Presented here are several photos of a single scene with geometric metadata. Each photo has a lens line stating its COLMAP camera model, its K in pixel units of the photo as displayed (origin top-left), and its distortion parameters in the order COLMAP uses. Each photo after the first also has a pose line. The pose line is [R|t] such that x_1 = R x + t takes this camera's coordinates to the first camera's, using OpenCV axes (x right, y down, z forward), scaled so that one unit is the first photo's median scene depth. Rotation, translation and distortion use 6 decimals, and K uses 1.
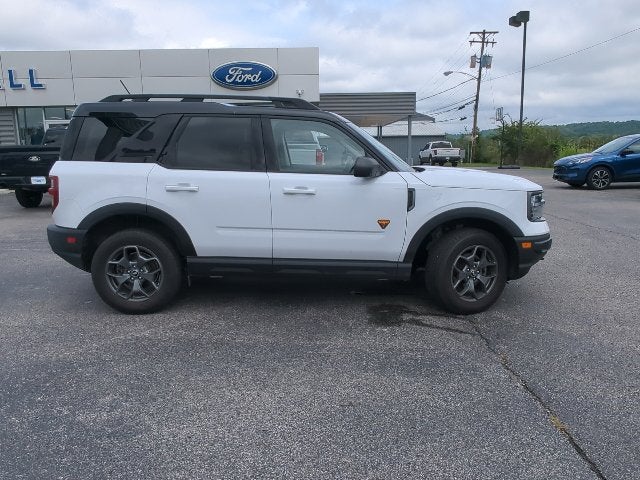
lens RADIAL K [[506.3, 0, 317.3], [0, 506.3, 240.0], [0, 0, 1]] dist [-0.013058, 0.021353]
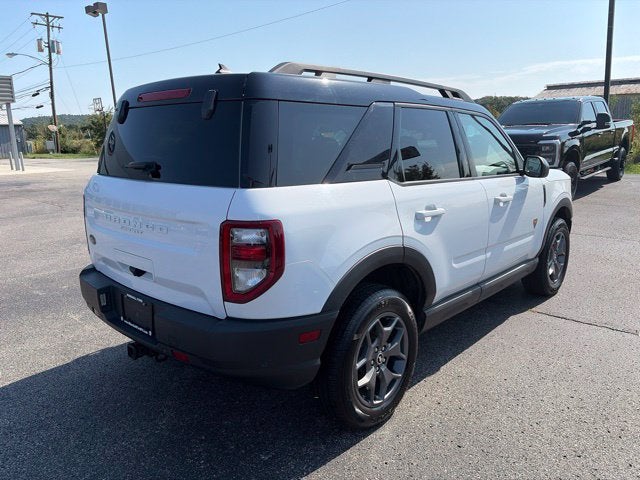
lens RADIAL K [[481.5, 0, 315.7], [0, 481.5, 230.5], [0, 0, 1]] dist [0.012111, -0.006858]
pose [[0.679627, -0.153147, 0.717394, -0.797644], [0.144418, 0.986758, 0.073835, -0.140404], [-0.719202, 0.053425, 0.692744, 0.626022]]
